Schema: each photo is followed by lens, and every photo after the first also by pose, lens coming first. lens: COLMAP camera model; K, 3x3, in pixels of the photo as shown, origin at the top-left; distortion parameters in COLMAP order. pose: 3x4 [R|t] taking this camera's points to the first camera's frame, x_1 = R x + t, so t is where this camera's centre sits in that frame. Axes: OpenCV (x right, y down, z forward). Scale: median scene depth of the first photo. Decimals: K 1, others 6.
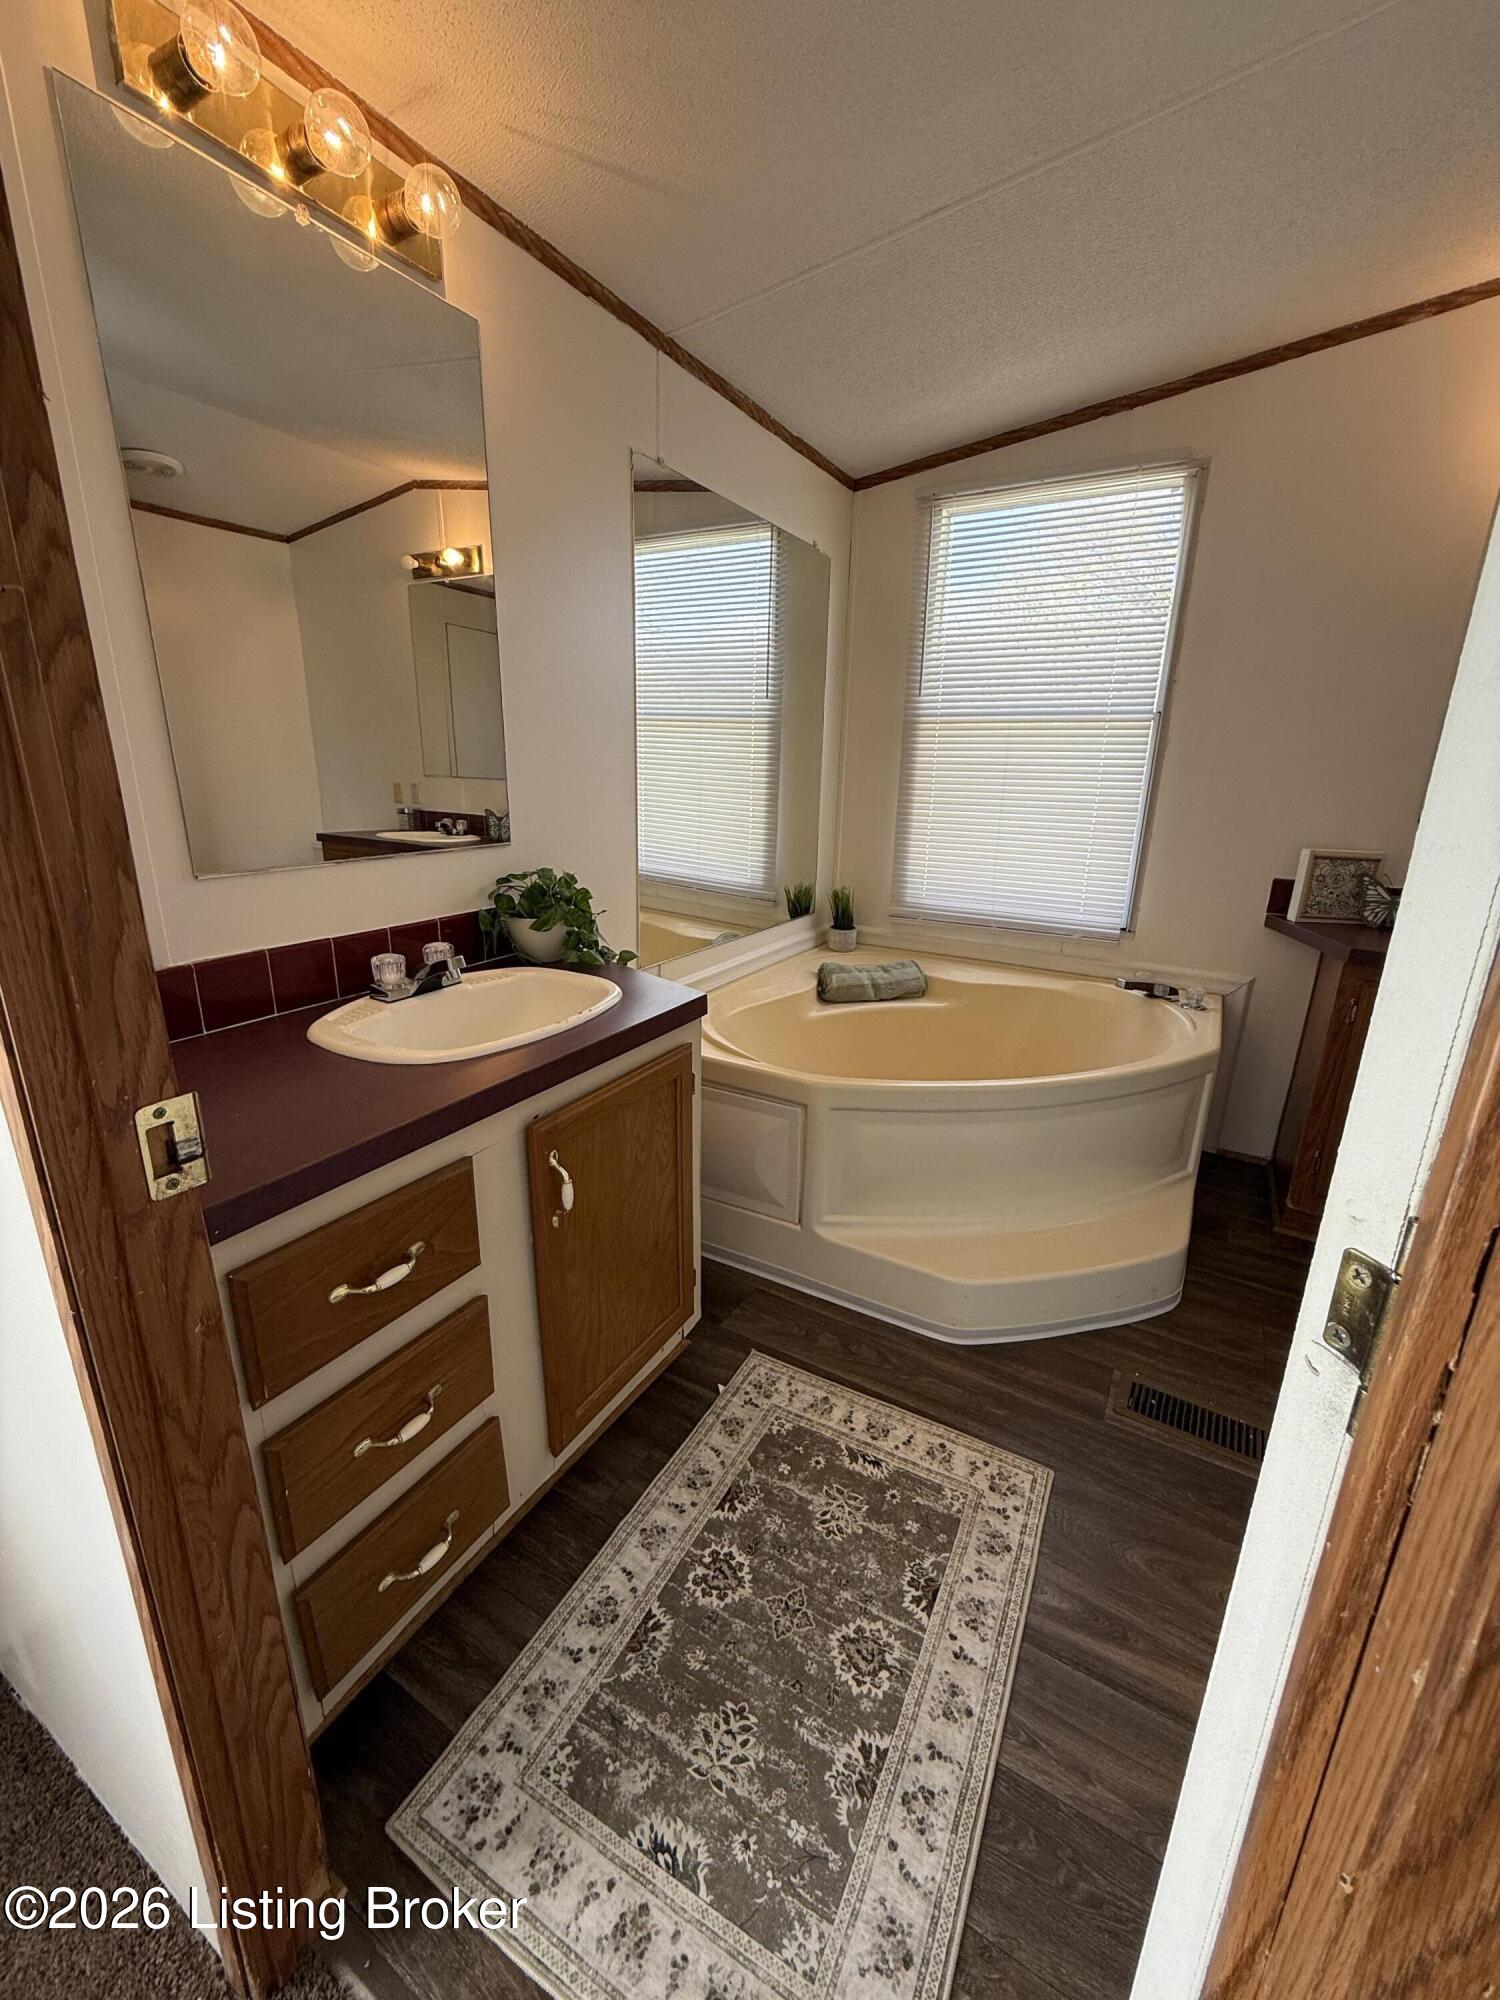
lens RADIAL K [[794.4, 0, 748.1], [0, 794.4, 994.2], [0, 0, 1]] dist [-0.001810, 0.000561]
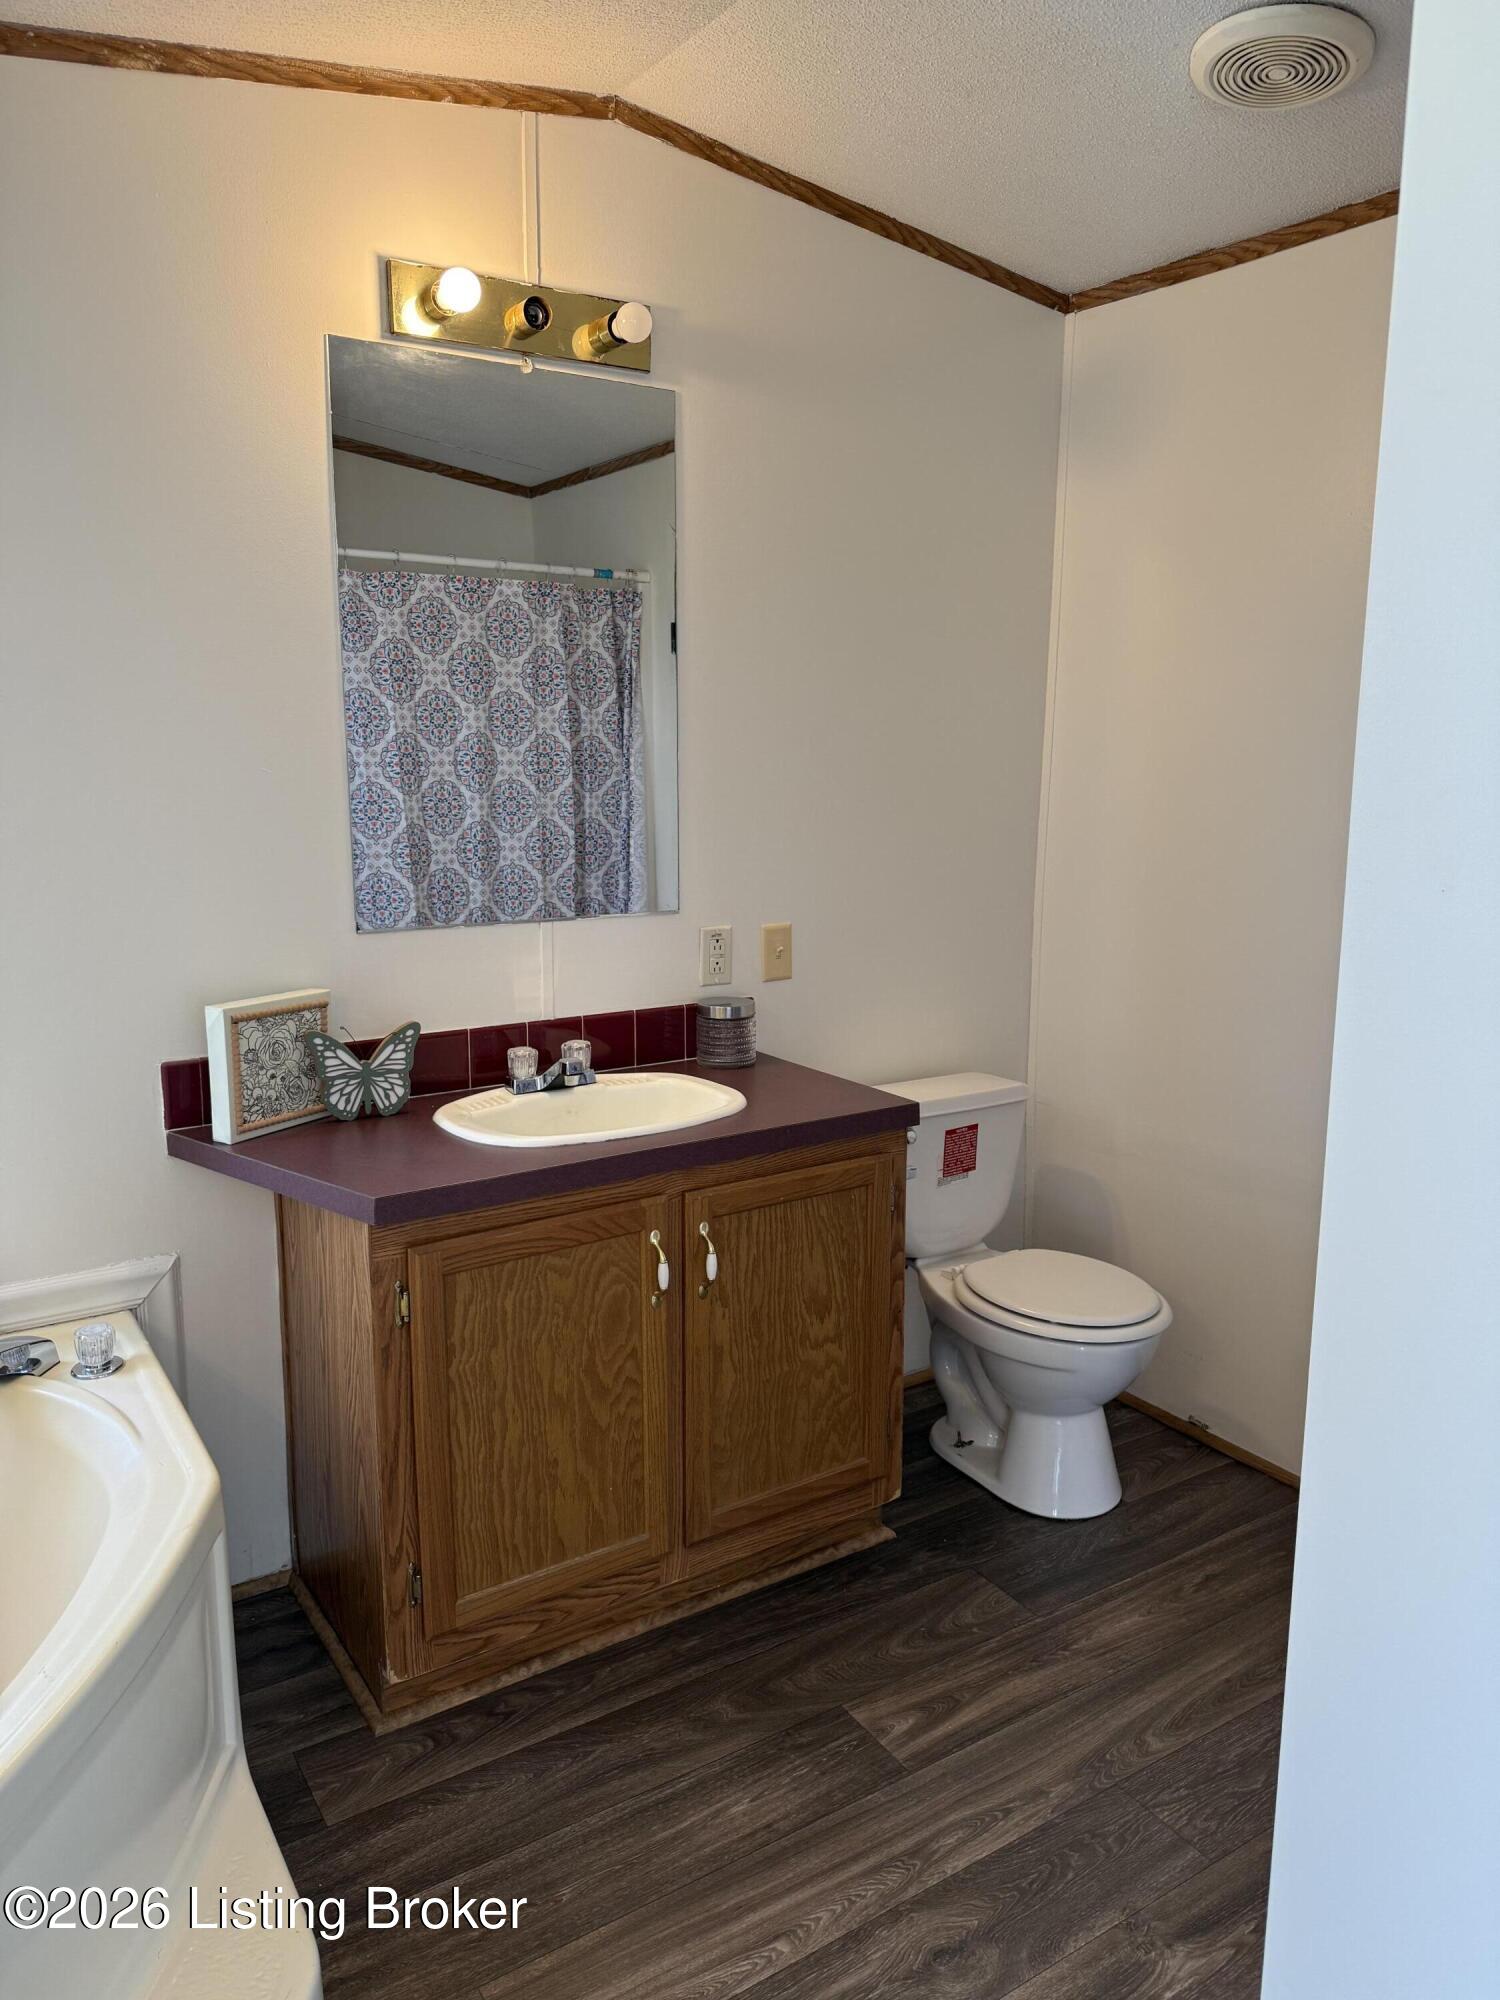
lens RADIAL K [[1398.8, 0, 767.5], [0, 1398.8, 997.3], [0, 0, 1]] dist [0.110343, -0.159596]
pose [[0.442286, -0.183345, 0.877933, 0.081650], [0.252913, 0.964652, 0.074042, -0.293759], [-0.860475, 0.189293, 0.473023, 0.429606]]
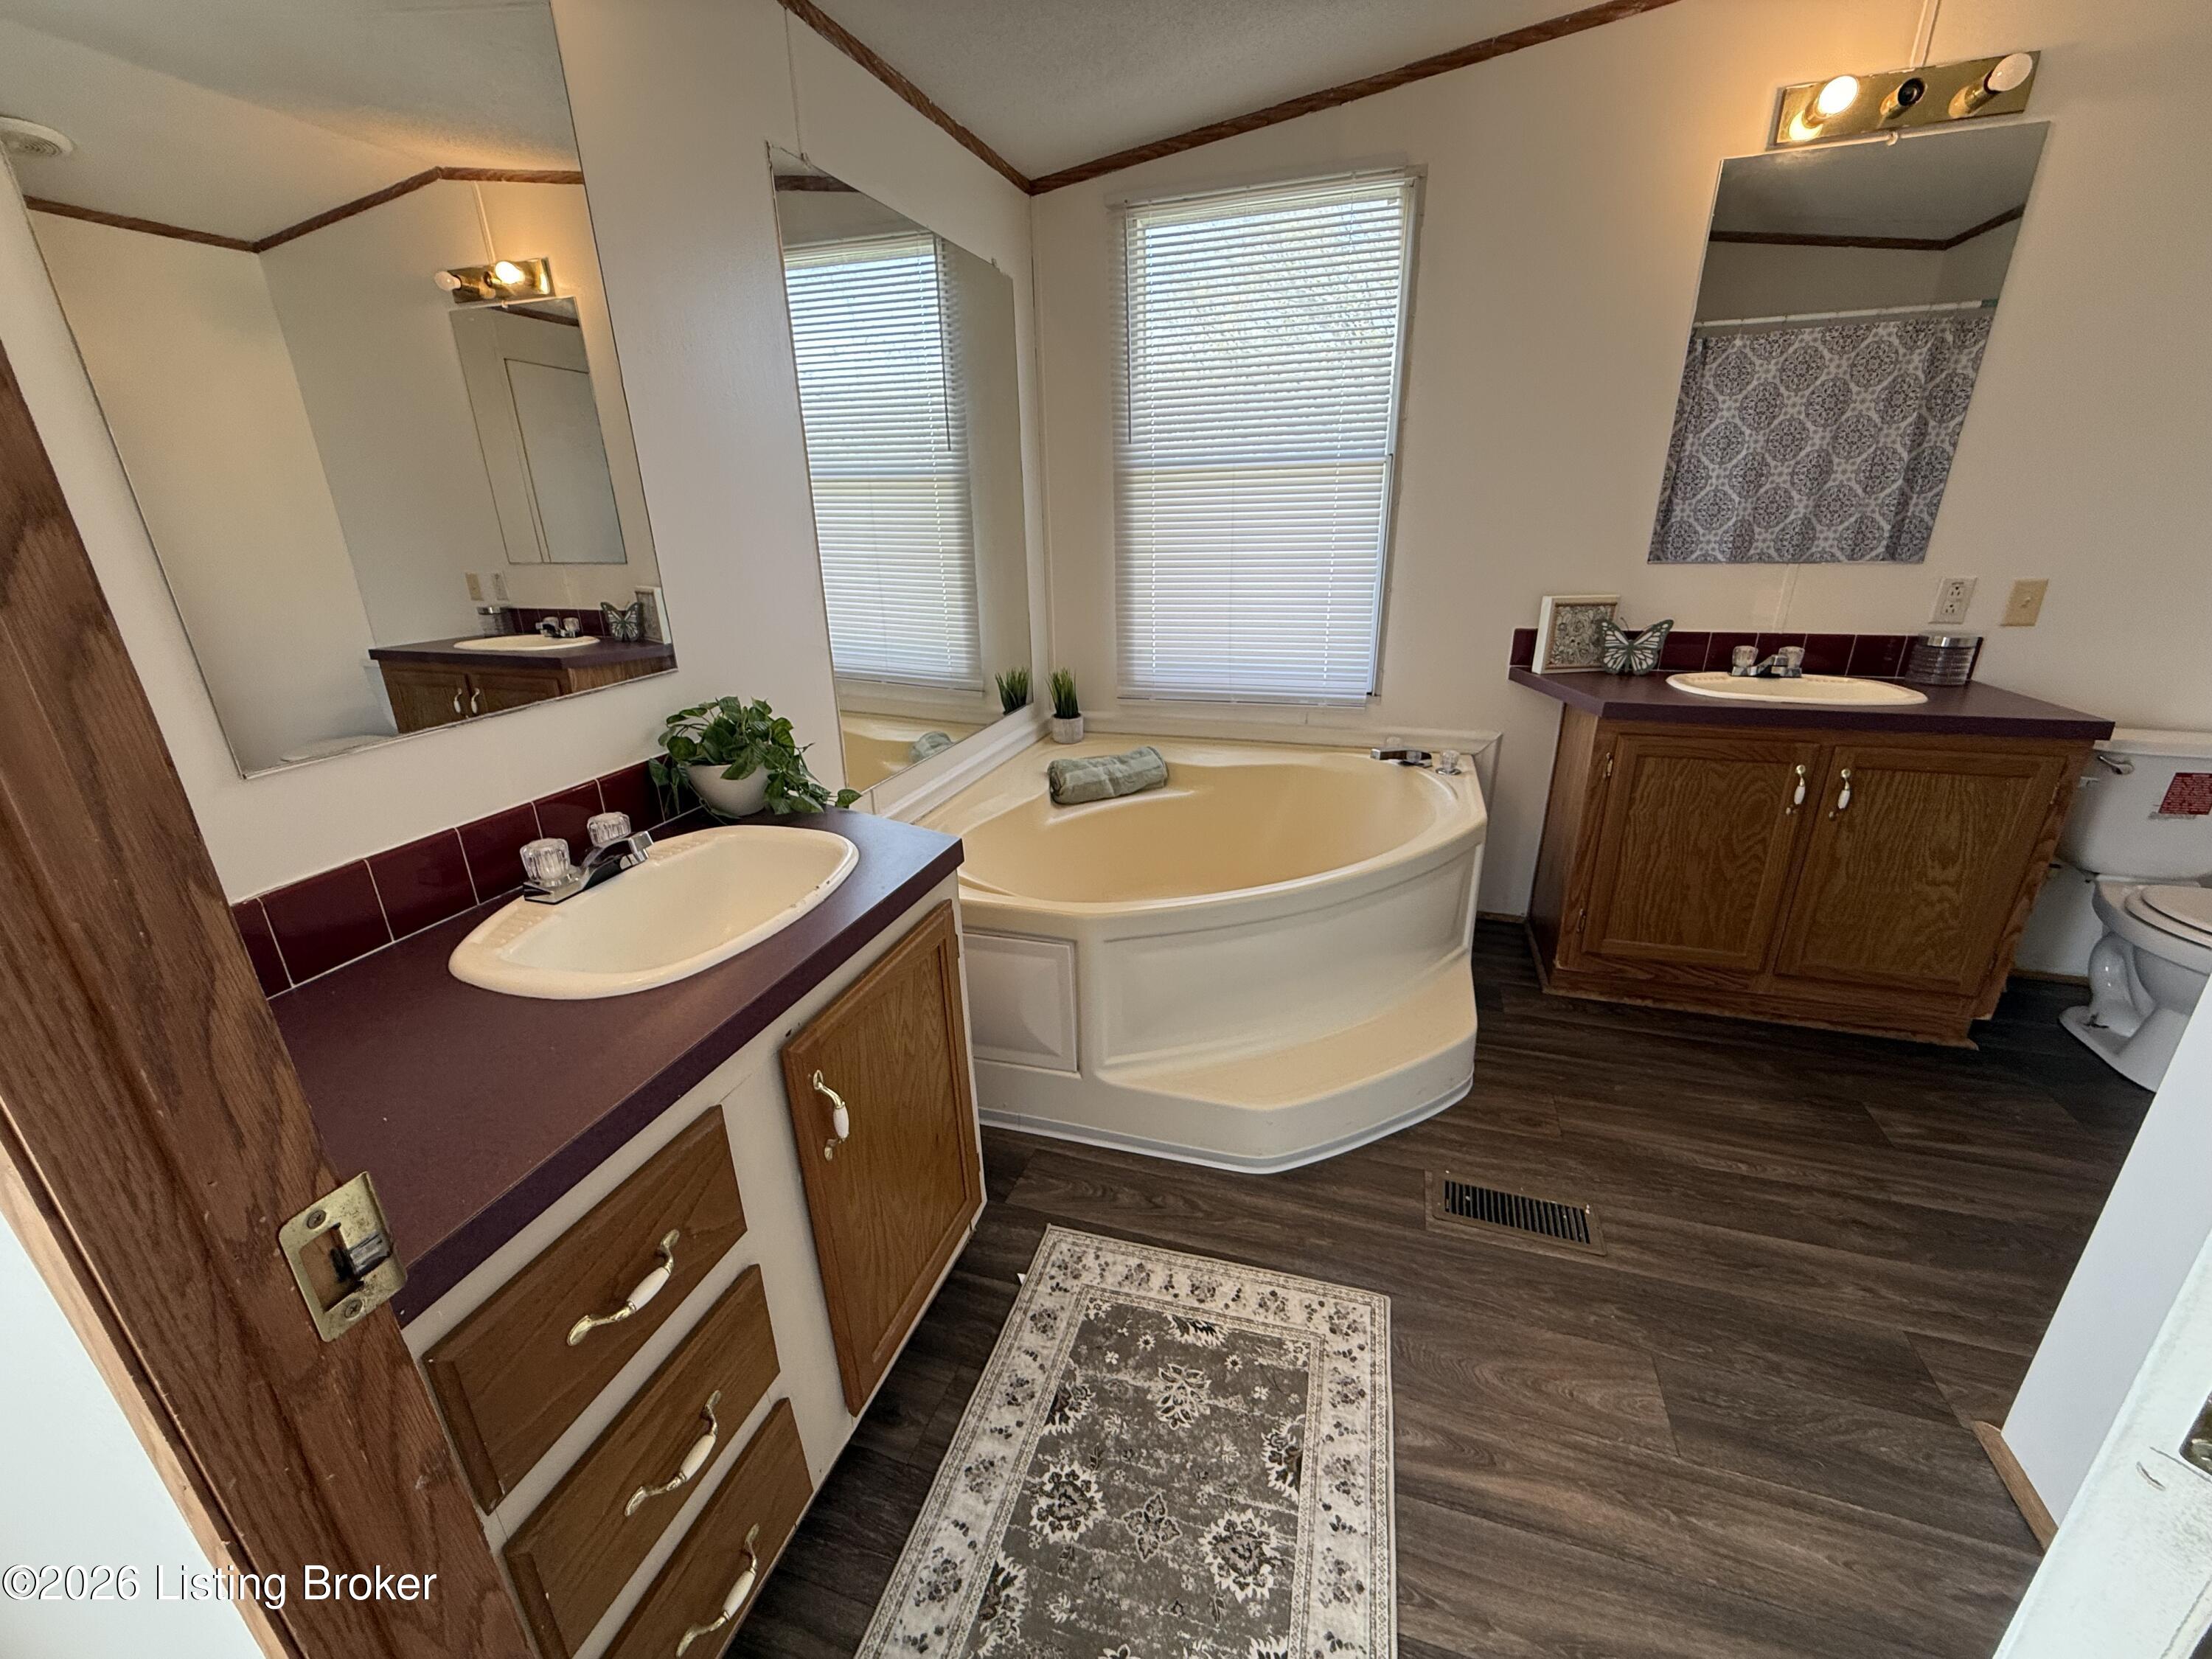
lens RADIAL K [[881.9, 0, 1099.2], [0, 881.9, 829.5], [0, 0, 1]] dist [0.000000, 0.000044]
pose [[0.976734, -0.114805, 0.181134, -0.088425], [0.101923, 0.991657, 0.078923, -0.077573], [-0.188684, -0.058626, 0.980286, 0.075052]]
